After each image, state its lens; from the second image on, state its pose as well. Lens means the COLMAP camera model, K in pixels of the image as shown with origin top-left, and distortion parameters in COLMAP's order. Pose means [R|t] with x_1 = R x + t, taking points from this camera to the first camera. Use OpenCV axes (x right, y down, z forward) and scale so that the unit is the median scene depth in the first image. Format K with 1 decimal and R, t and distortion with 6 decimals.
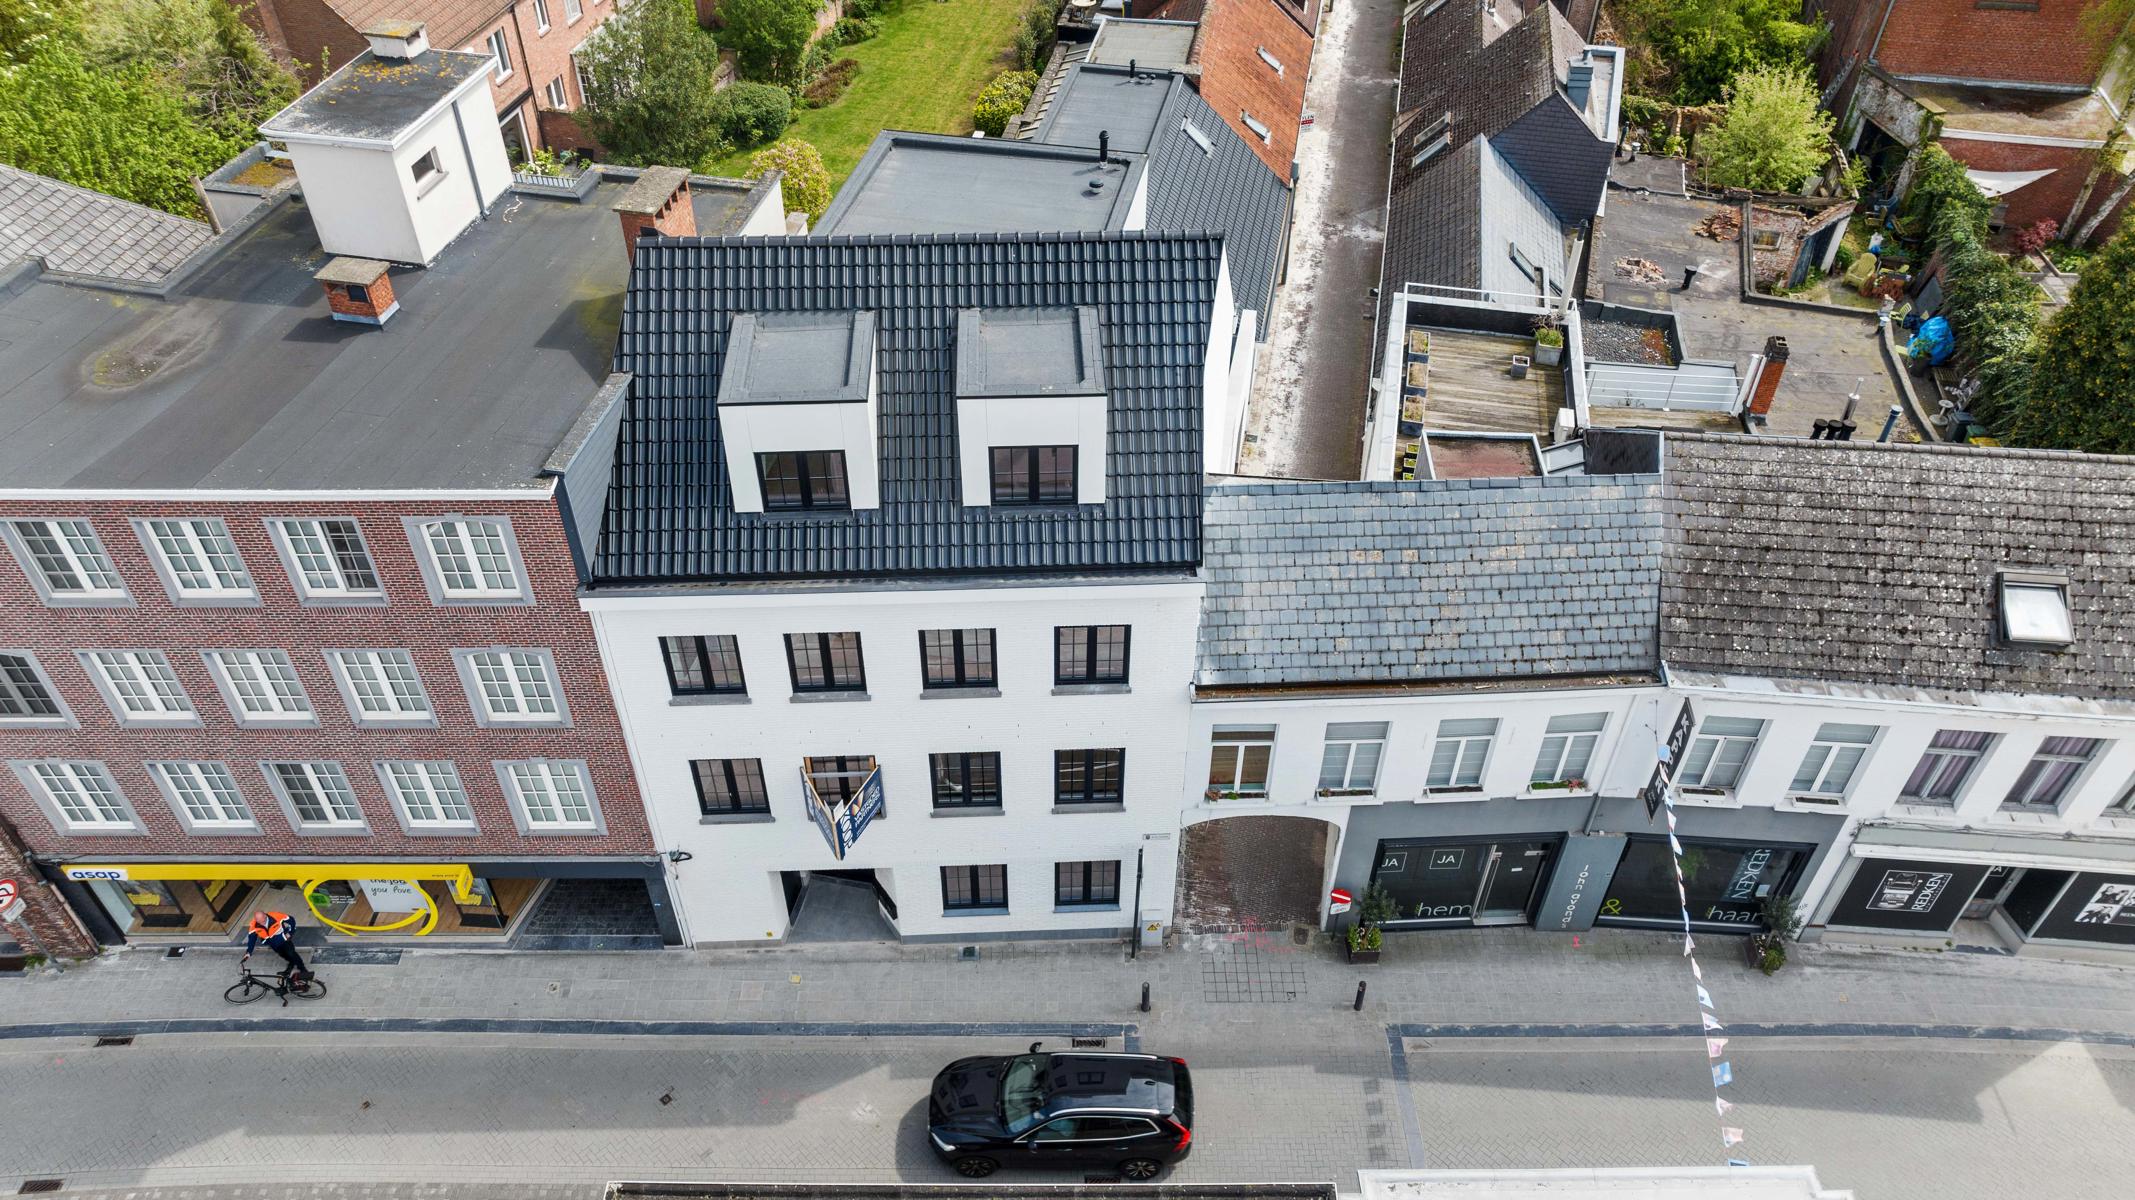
lens RADIAL K [[1501.2, 0, 1067.5], [0, 1501.2, 600.0], [0, 0, 1]] dist [-0.074674, 0.085220]
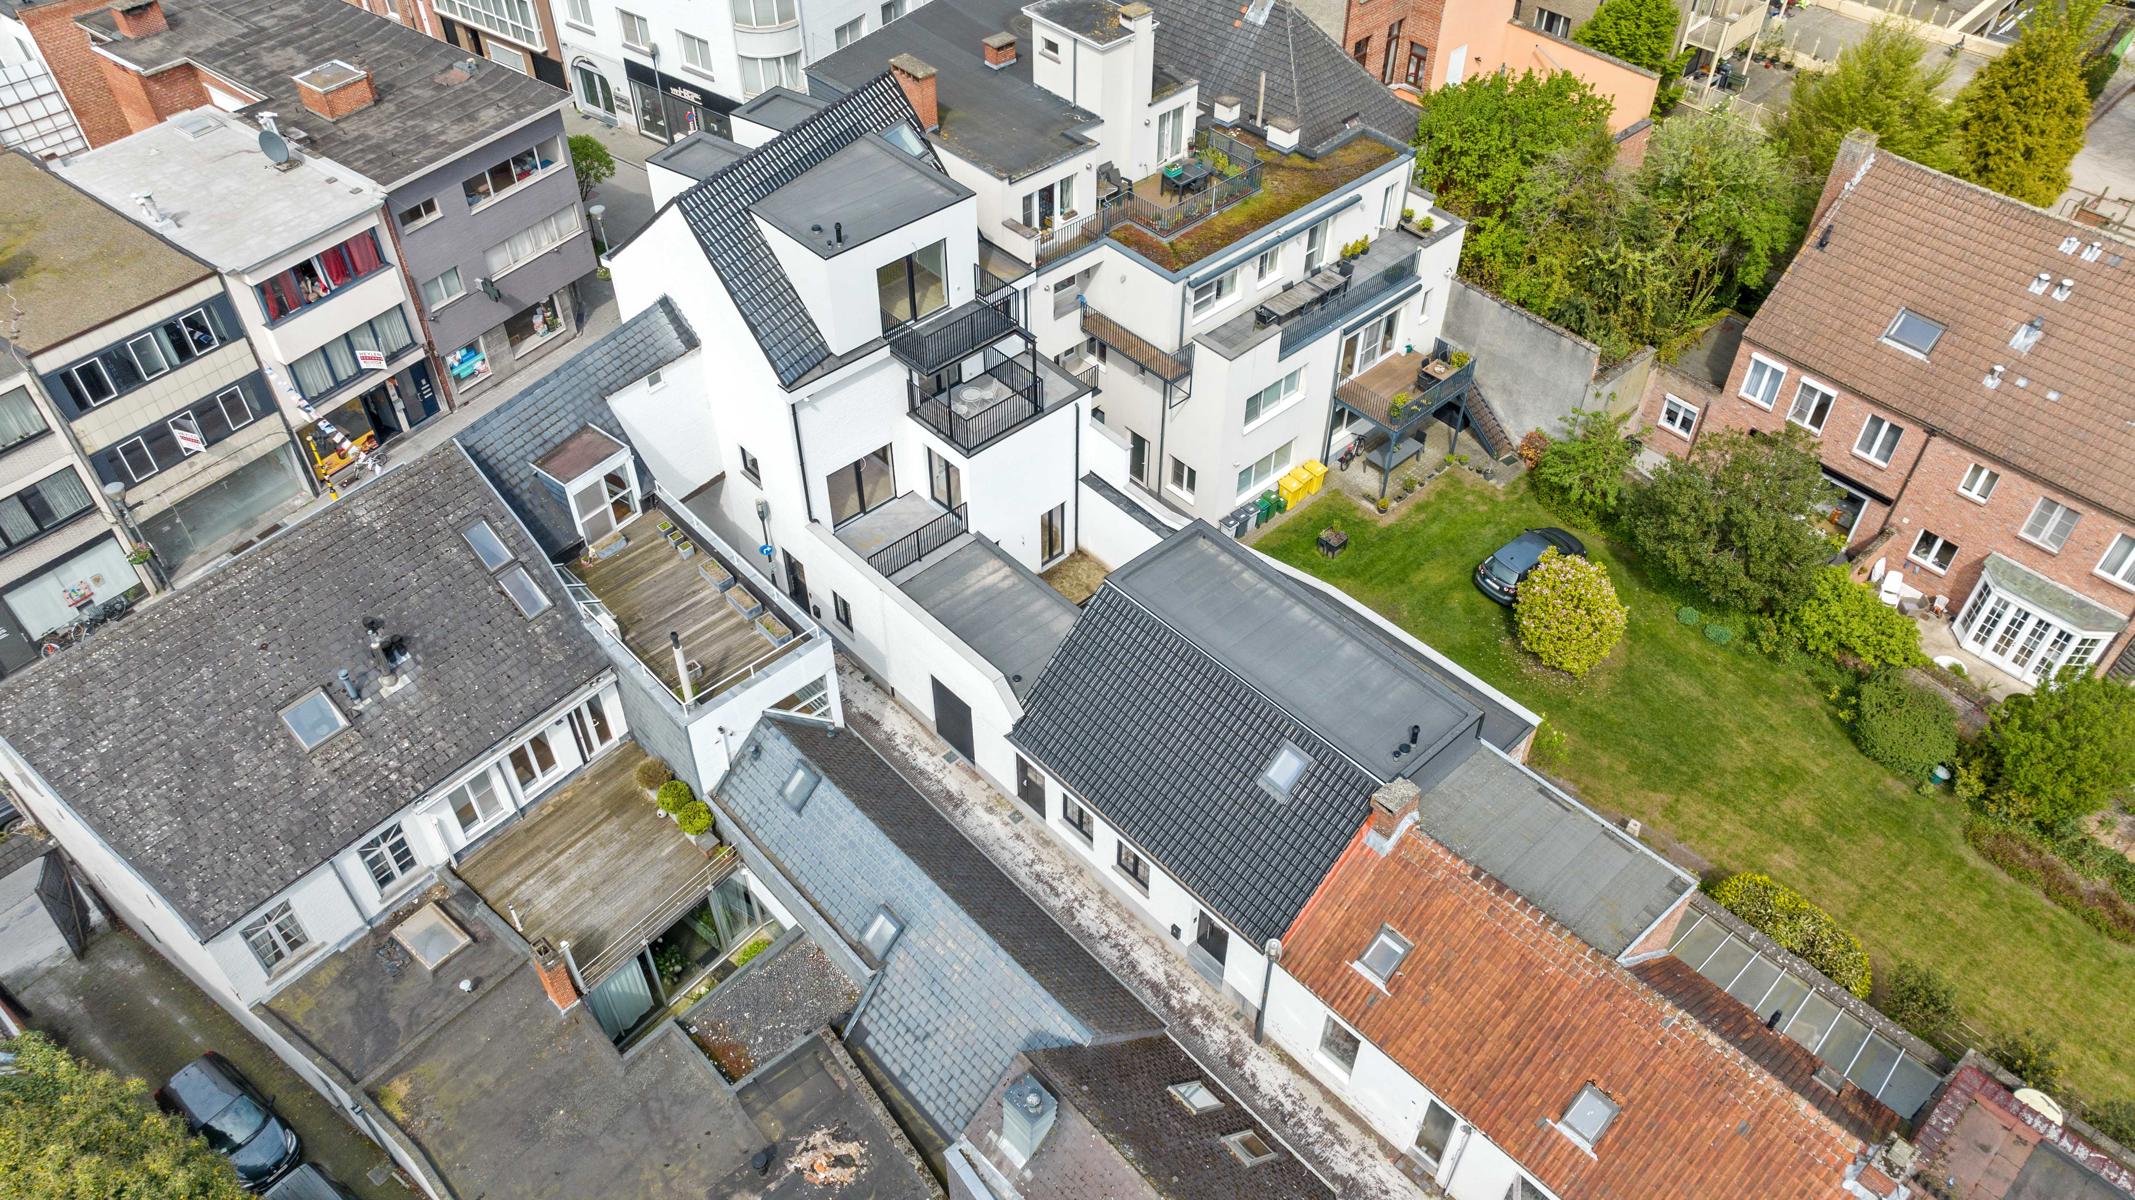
lens RADIAL K [[1501.2, 0, 1067.5], [0, 1501.2, 600.0], [0, 0, 1]] dist [-0.074674, 0.085220]
pose [[-0.583904, 0.563017, -0.584865, 0.646240], [-0.552115, 0.252765, 0.794531, -1.030627], [0.595168, 0.786843, 0.163260, 0.822242]]
